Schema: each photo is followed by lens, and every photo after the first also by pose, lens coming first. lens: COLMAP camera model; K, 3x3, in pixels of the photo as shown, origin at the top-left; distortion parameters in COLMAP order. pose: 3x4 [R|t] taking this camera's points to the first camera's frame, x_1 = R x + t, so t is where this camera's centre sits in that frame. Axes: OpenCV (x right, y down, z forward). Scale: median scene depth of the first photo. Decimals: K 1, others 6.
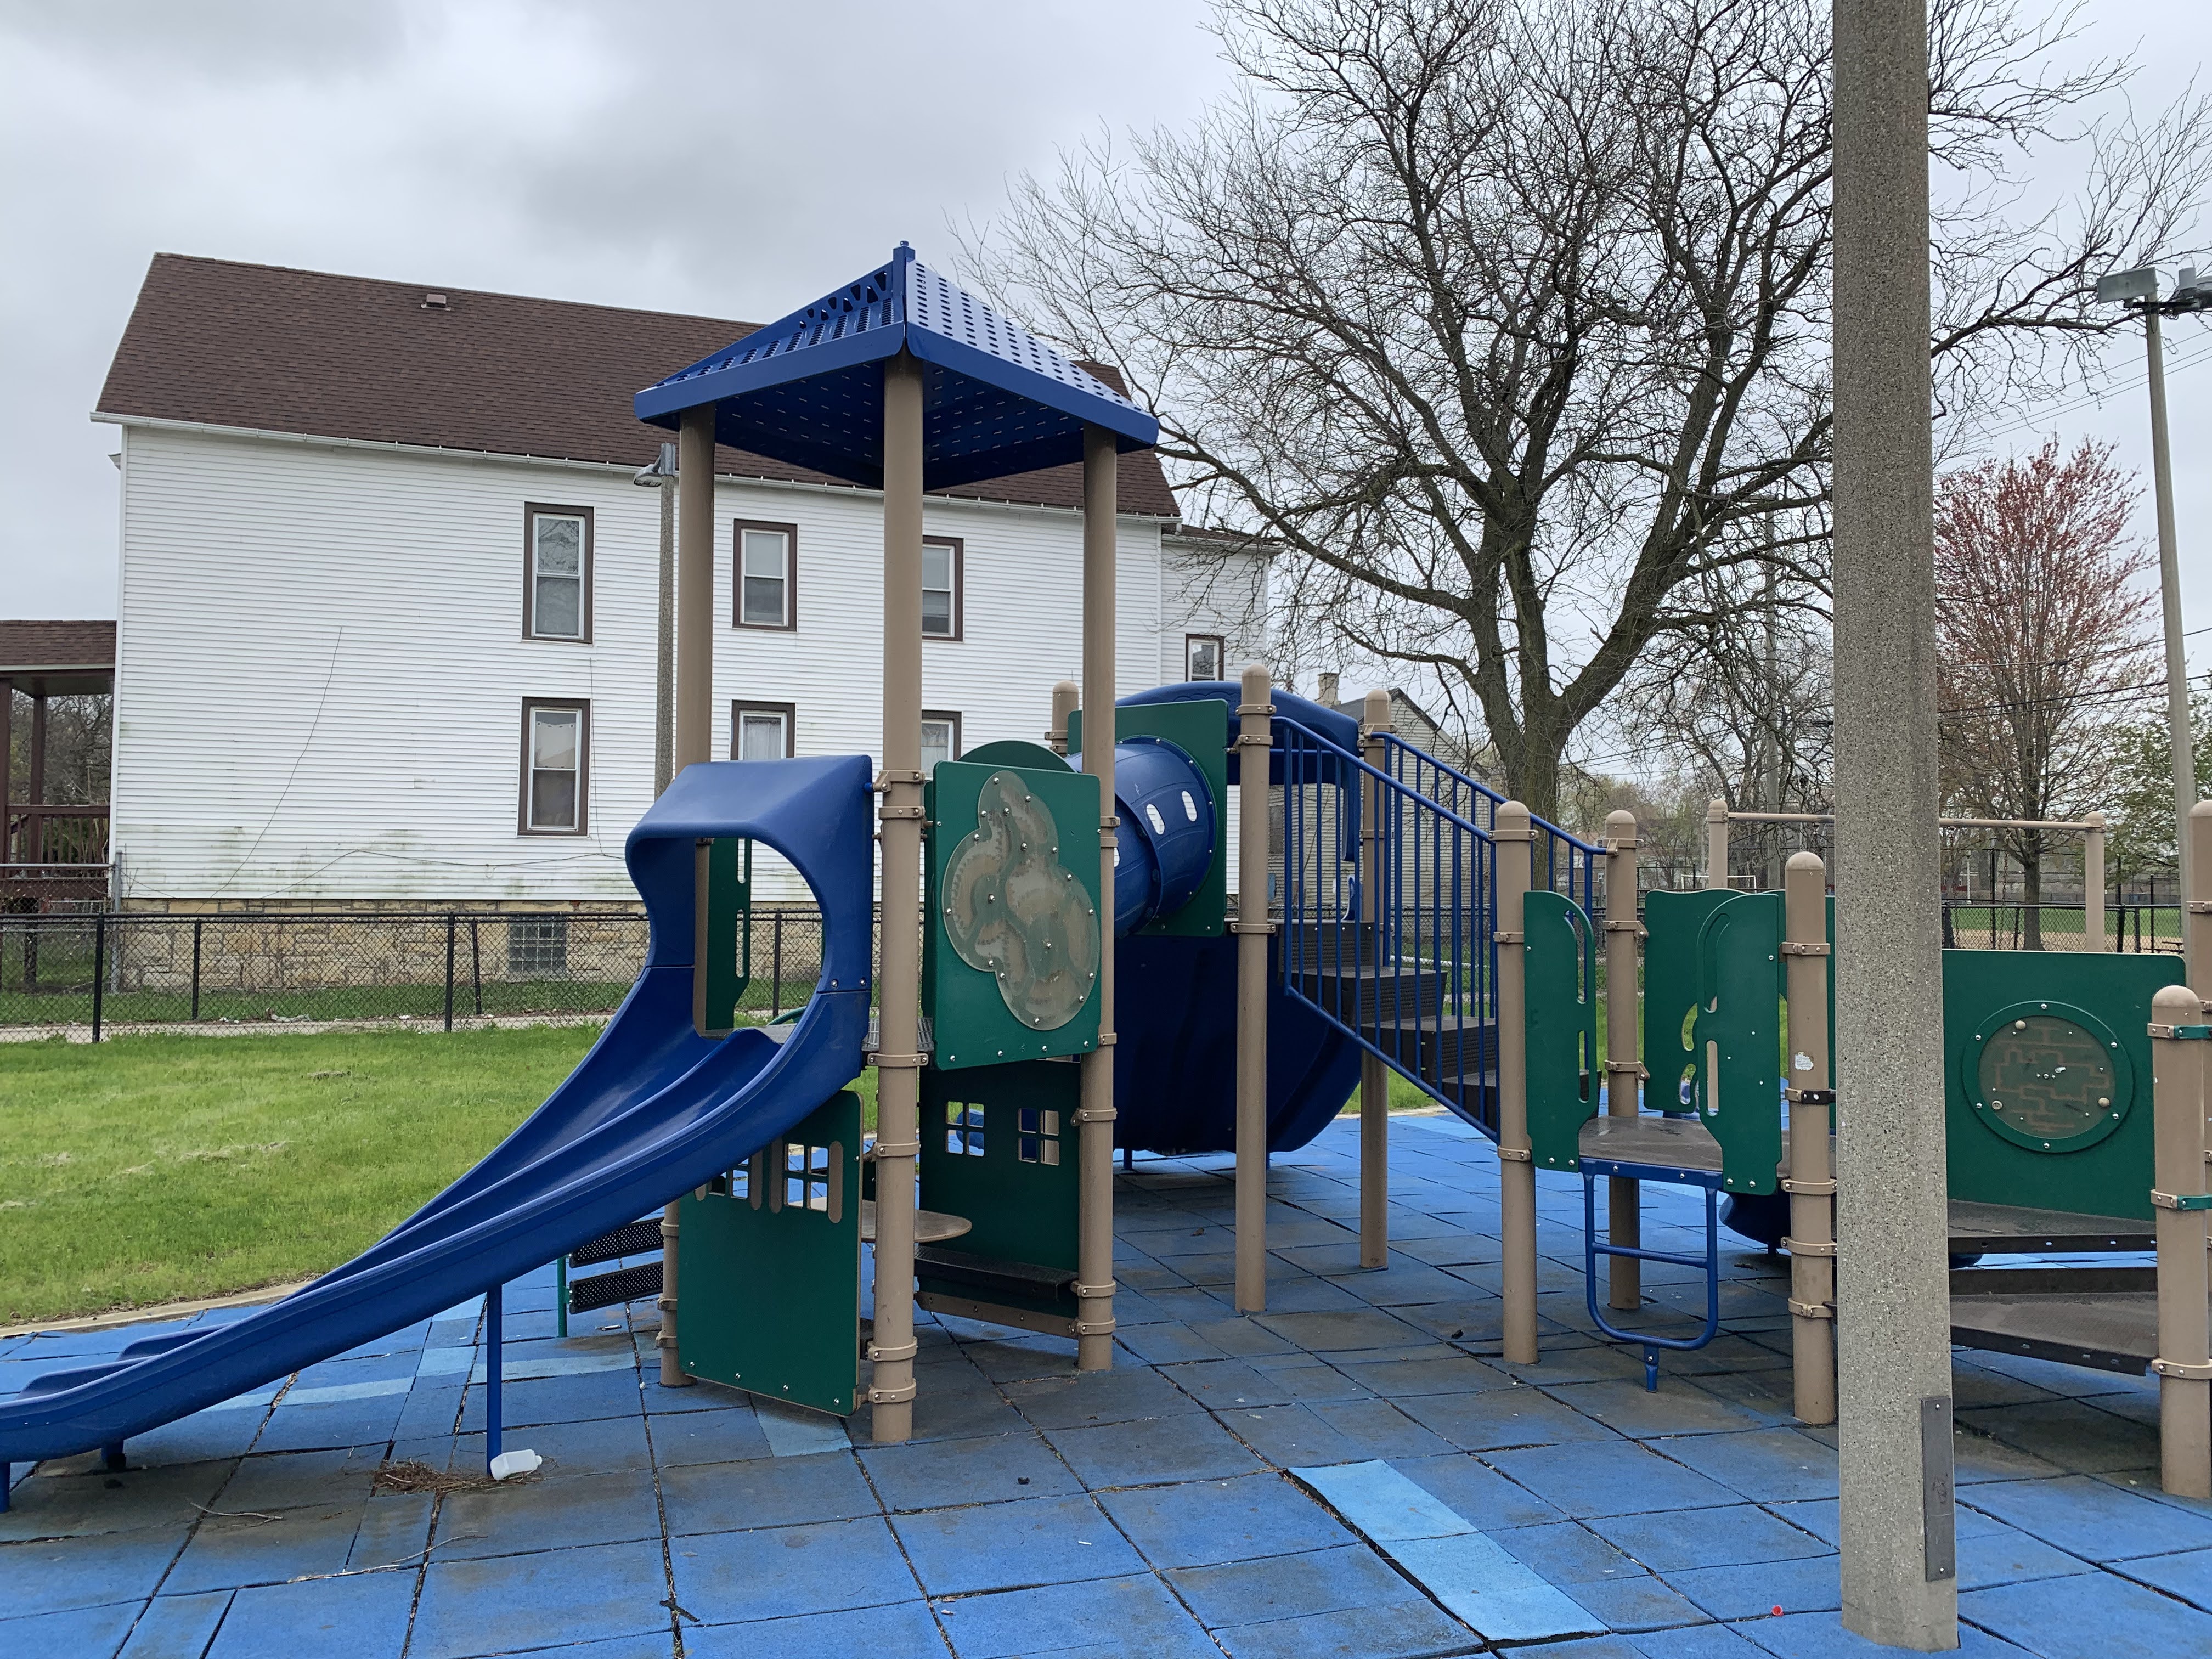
lens RADIAL K [[1688.9, 0, 1116.4], [0, 1688.9, 826.9], [0, 0, 1]] dist [0.022111, -0.013837]
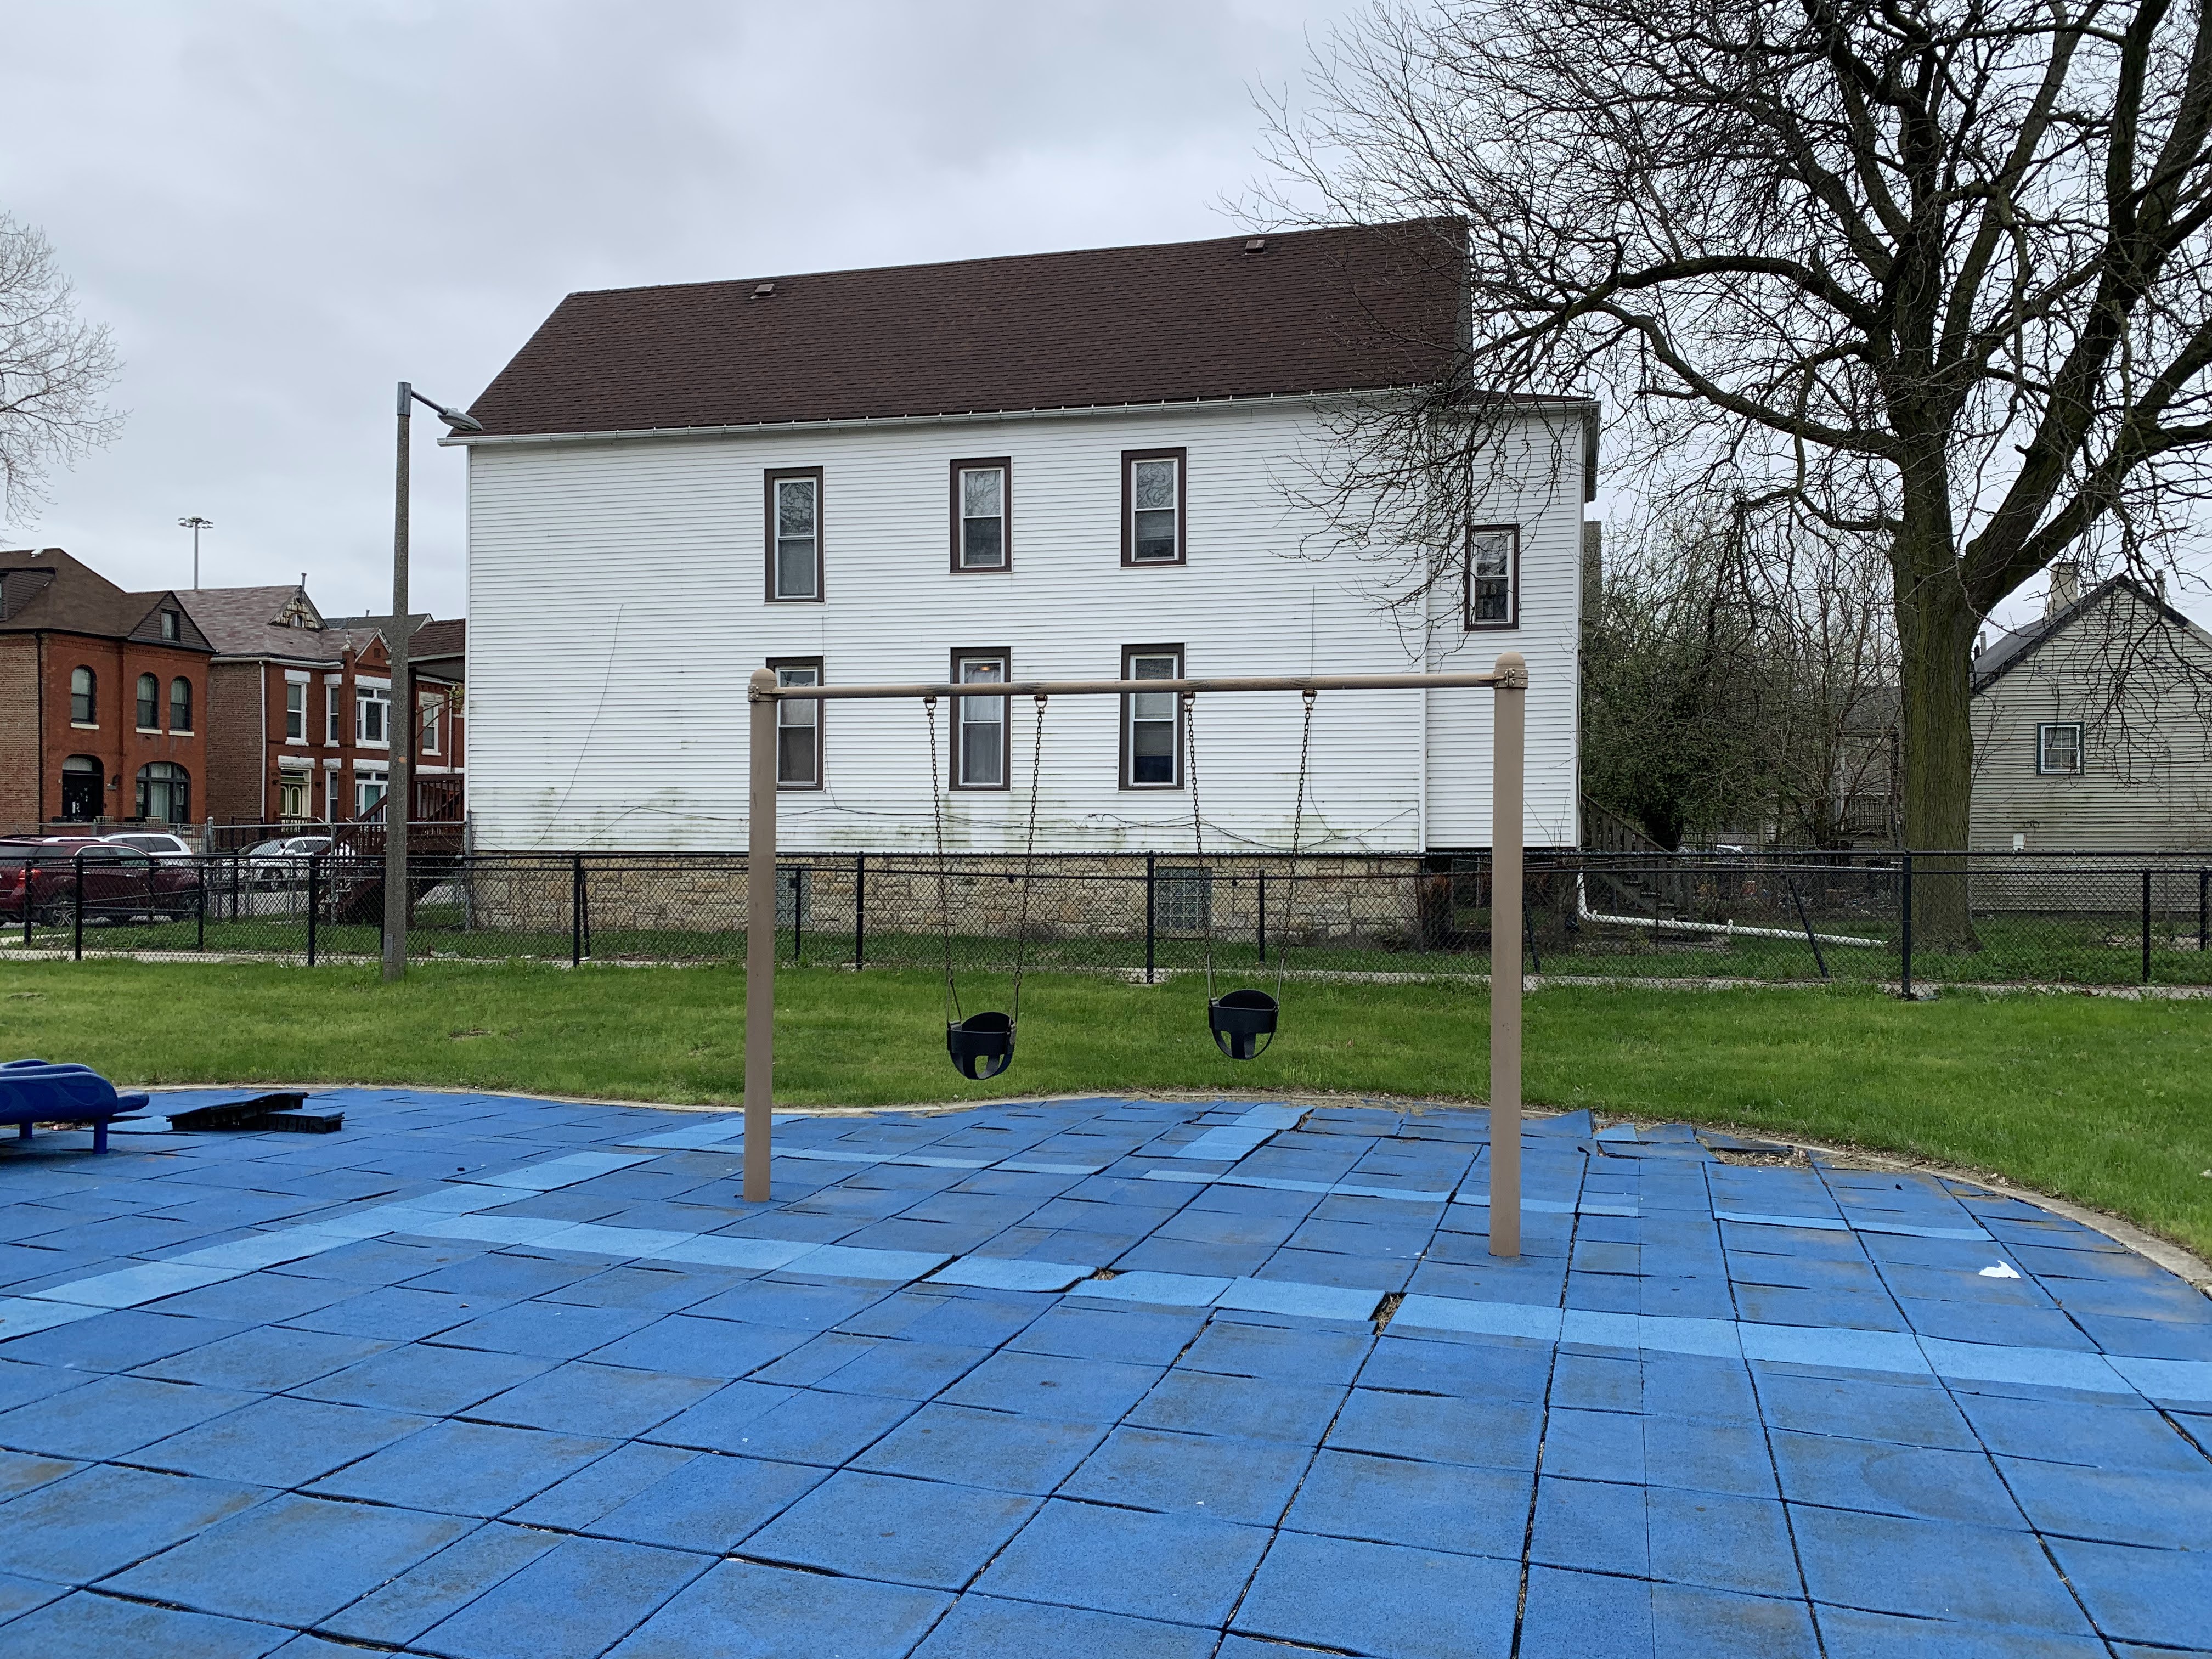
lens RADIAL K [[1688.9, 0, 1116.4], [0, 1688.9, 826.9], [0, 0, 1]] dist [0.022111, -0.013837]
pose [[0.830227, -0.009521, -0.557344, 0.407263], [0.018910, 0.999760, 0.011090, 0.019859], [0.557104, -0.019747, 0.830208, 0.256506]]
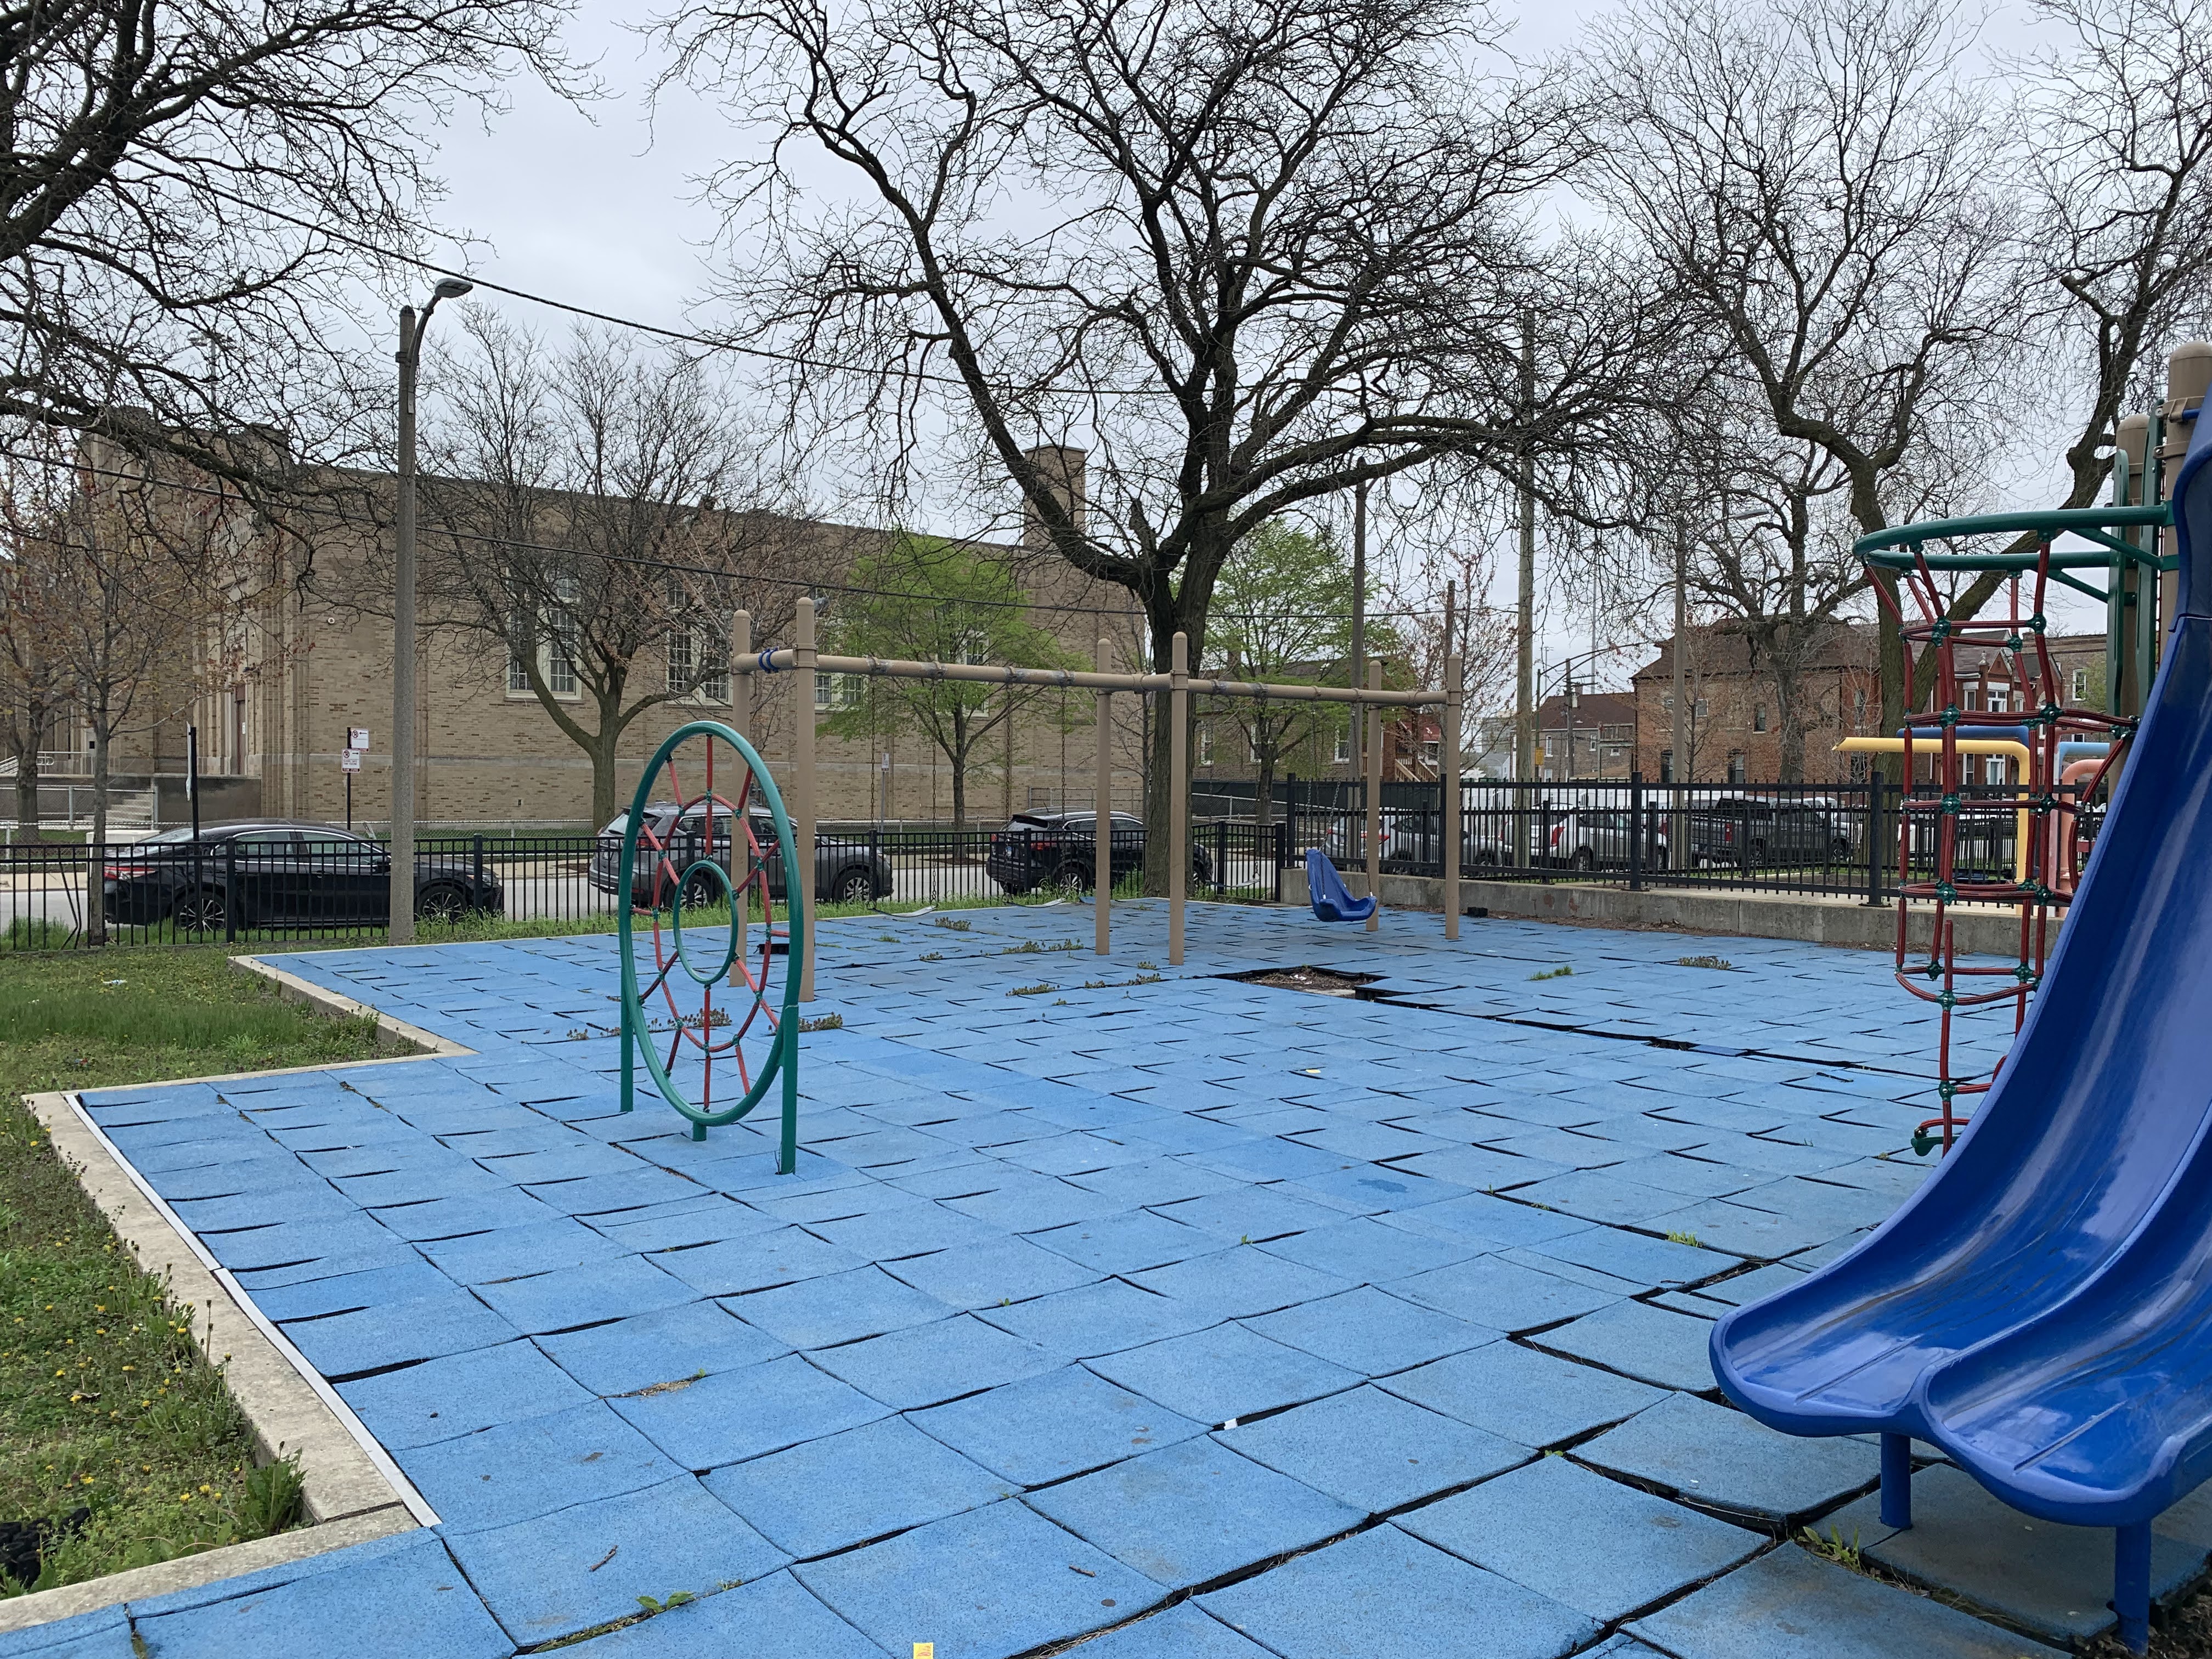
lens RADIAL K [[1688.9, 0, 1116.4], [0, 1688.9, 826.9], [0, 0, 1]] dist [0.022111, -0.013837]
pose [[0.336481, 0.014309, -0.941581, 0.760546], [0.021724, 0.999501, 0.022952, -0.023745], [0.941440, -0.028178, 0.336002, -1.216470]]
